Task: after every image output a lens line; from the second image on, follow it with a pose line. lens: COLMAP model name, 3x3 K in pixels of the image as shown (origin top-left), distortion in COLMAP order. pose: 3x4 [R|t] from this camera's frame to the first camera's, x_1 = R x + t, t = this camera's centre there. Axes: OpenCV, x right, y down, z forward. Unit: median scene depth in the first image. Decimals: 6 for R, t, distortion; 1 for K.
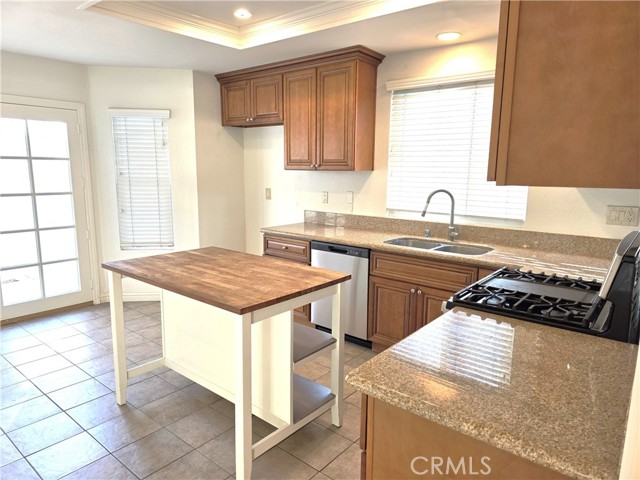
lens RADIAL K [[429.1, 0, 316.9], [0, 429.1, 241.2], [0, 0, 1]] dist [0.080512, -0.077795]
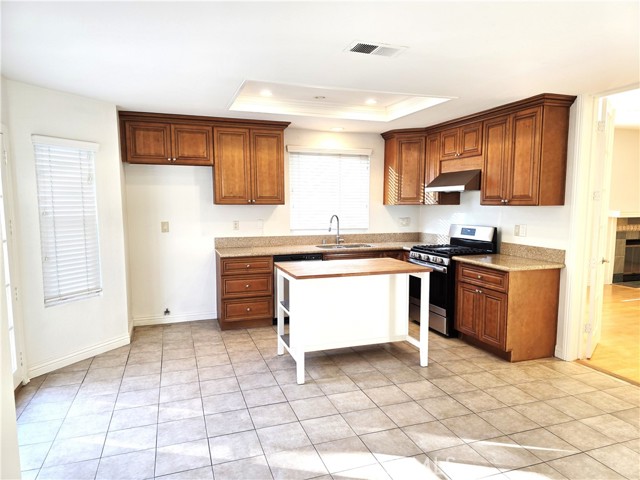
lens RADIAL K [[425.6, 0, 321.4], [0, 425.6, 246.4], [0, 0, 1]] dist [0.081236, -0.074385]
pose [[0.512362, -0.103288, 0.852535, -1.020235], [0.151243, 0.988077, 0.028814, -0.044745], [-0.845346, 0.114177, 0.521875, 0.160232]]
